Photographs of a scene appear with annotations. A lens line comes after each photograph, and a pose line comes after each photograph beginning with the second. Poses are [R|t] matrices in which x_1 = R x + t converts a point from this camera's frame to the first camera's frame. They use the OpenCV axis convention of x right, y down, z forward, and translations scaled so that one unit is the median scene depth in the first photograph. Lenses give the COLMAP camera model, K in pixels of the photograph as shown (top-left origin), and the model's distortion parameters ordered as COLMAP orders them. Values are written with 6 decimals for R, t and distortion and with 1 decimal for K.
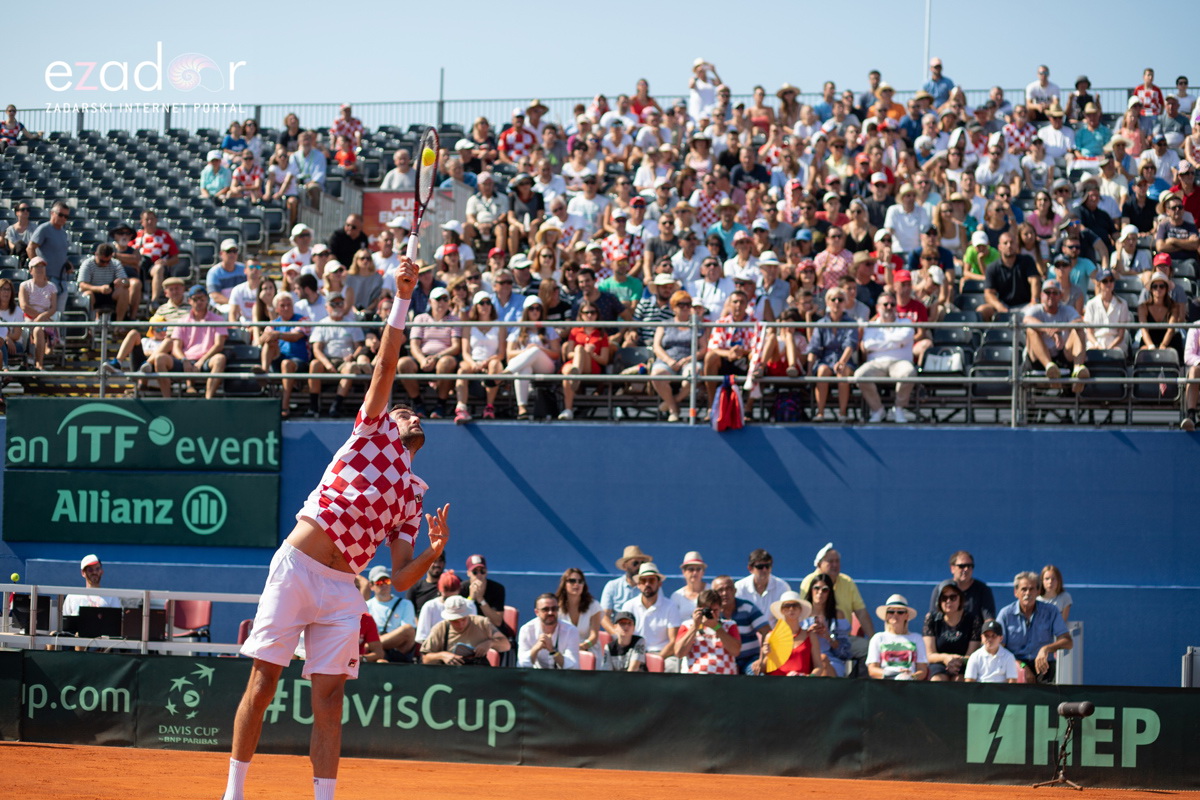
lens RADIAL K [[3101.2, 0, 603.1], [0, 3101.2, 367.5], [0, 0, 1]] dist [-0.091014, -1.126722]
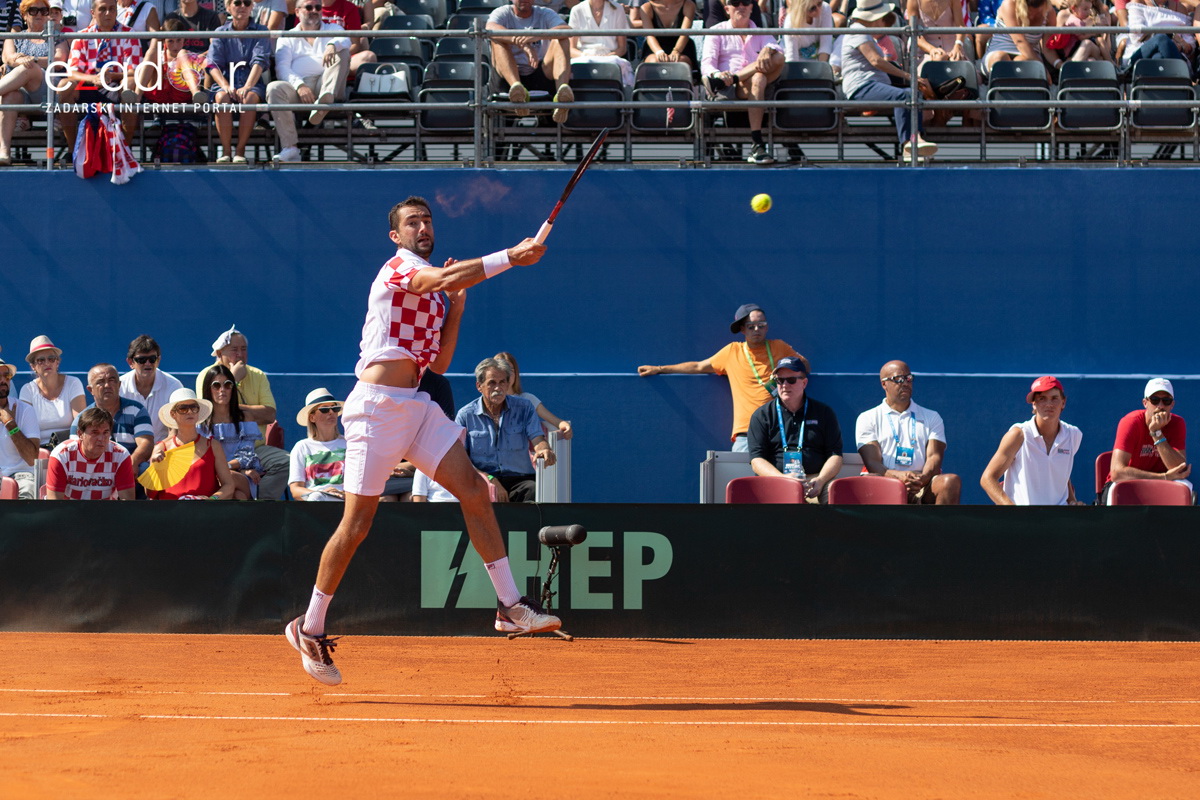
lens RADIAL K [[3247.9, 0, 598.0], [0, 3247.9, 298.4], [0, 0, 1]] dist [-0.069302, -0.567571]
pose [[0.981143, -0.017170, 0.192519, 0.007567], [0.007952, 0.998789, 0.048551, 0.012719], [-0.193119, -0.046104, 0.980092, 0.207042]]
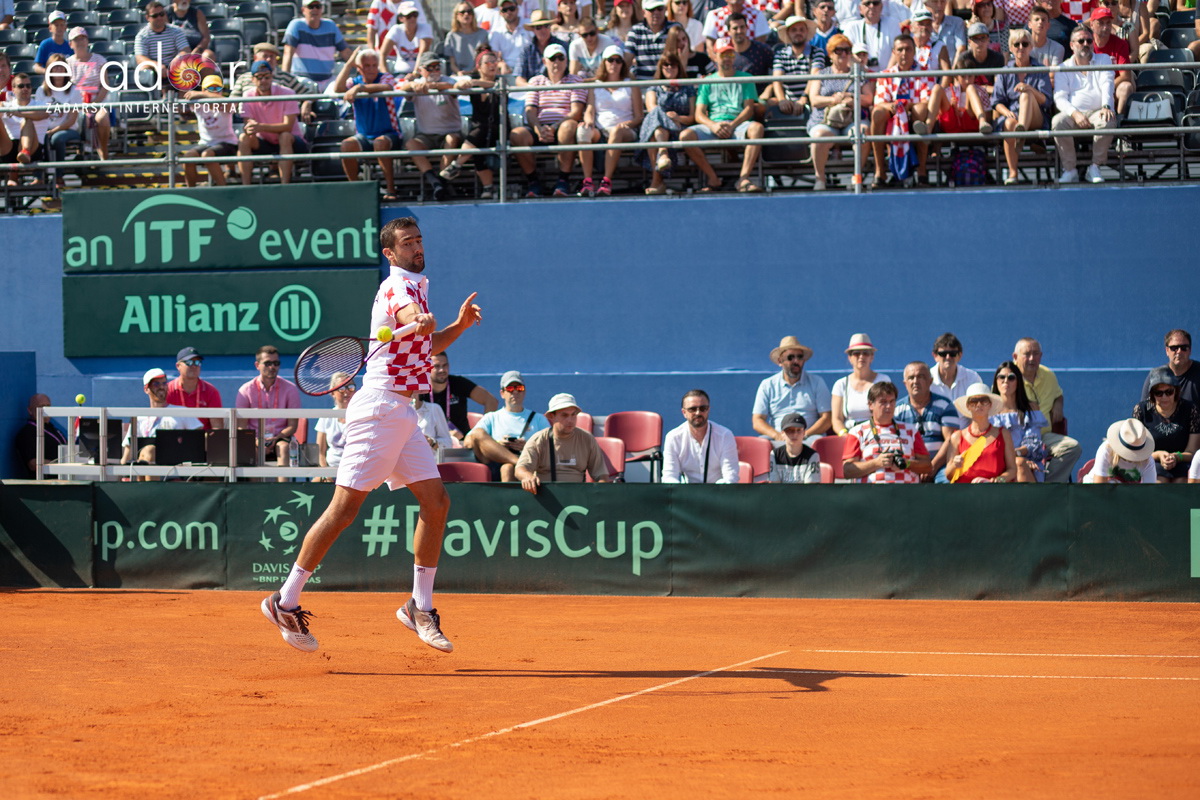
lens RADIAL K [[3380.3, 0, 566.7], [0, 3380.3, 398.0], [0, 0, 1]] dist [-0.089416, -1.918195]
pose [[0.997554, -0.033225, -0.061495, 0.004171], [0.037743, 0.996557, 0.073826, 0.003021], [0.058831, -0.075967, 0.995373, 0.066409]]
